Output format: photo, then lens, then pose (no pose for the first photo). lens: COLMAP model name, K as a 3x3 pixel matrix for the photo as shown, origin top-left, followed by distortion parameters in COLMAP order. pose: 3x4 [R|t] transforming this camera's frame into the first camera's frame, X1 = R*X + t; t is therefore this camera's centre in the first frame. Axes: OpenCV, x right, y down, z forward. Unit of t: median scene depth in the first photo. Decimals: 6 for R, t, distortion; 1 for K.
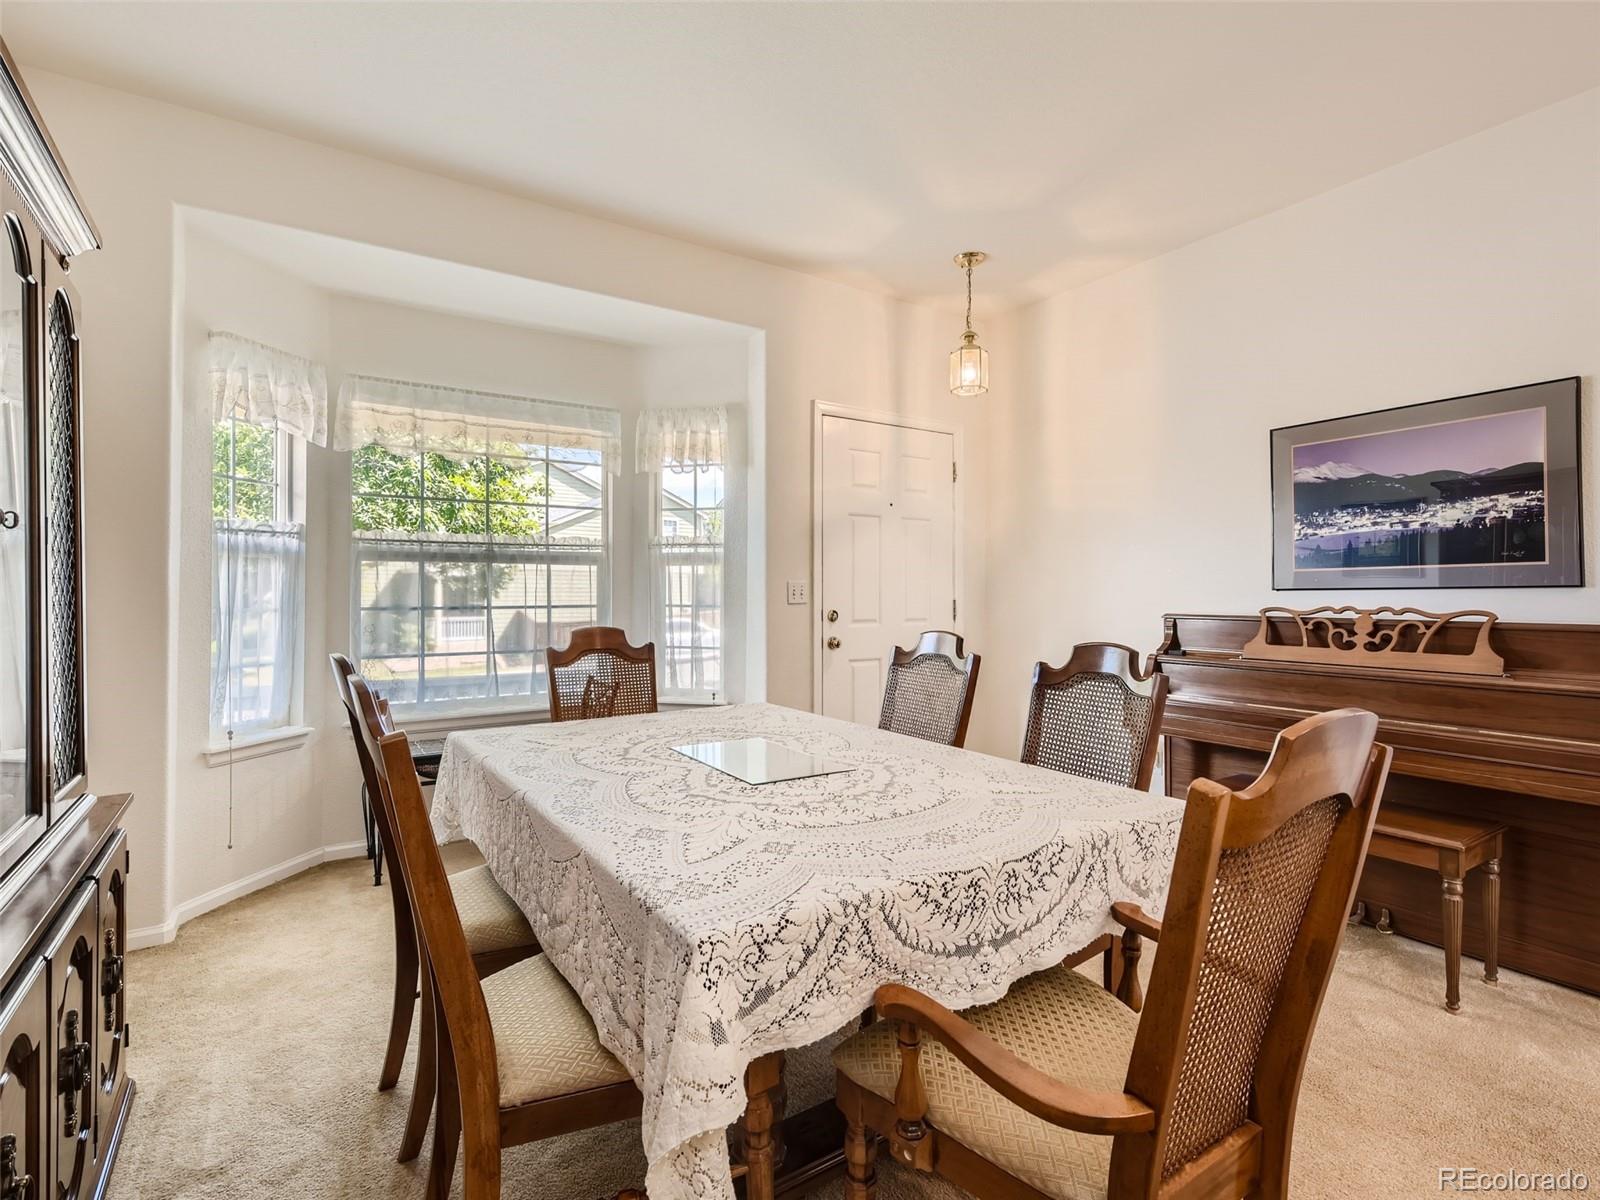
lens RADIAL K [[783.9, 0, 800.5], [0, 783.9, 586.0], [0, 0, 1]] dist [0.027851, -0.001540]
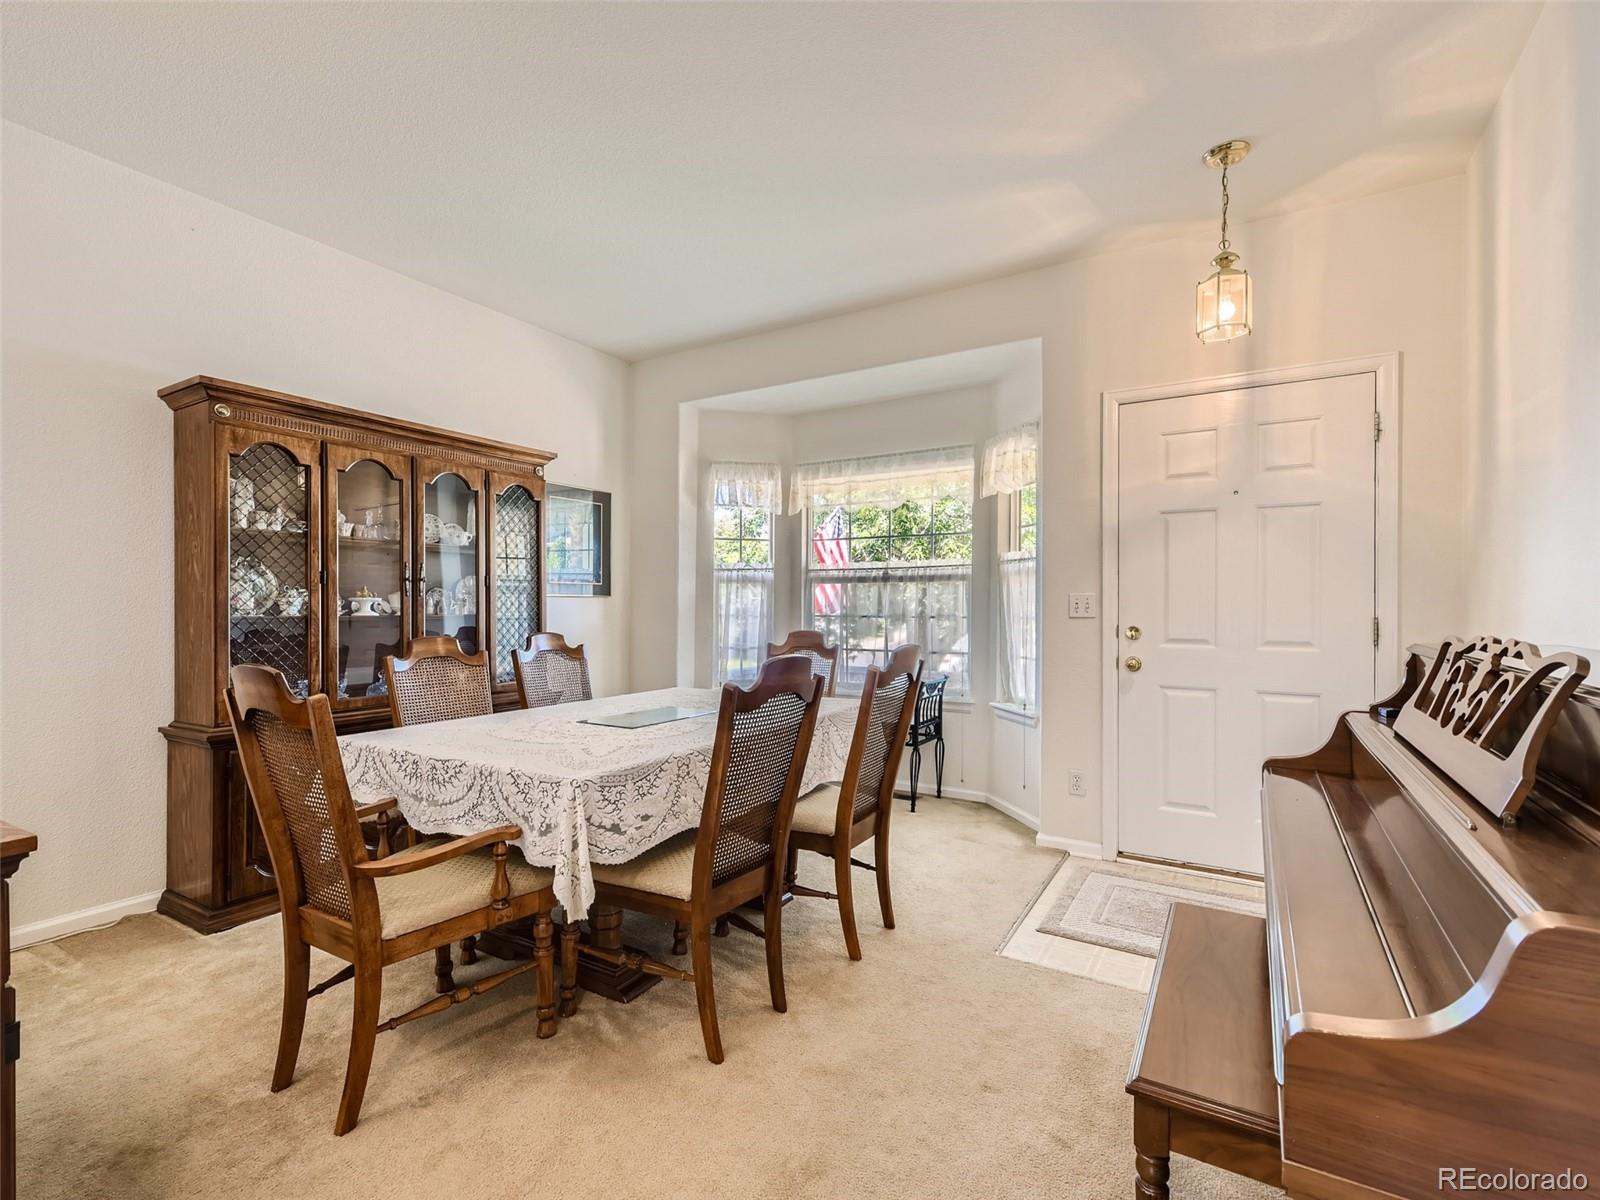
lens RADIAL K [[742.5, 0, 801.7], [0, 742.5, 613.2], [0, 0, 1]] dist [0.002652, 0.000174]
pose [[0.428009, 0.010891, -0.903709, 0.692414], [0.001425, 0.999918, 0.012725, 0.005633], [0.903773, -0.006734, 0.427958, 0.349591]]
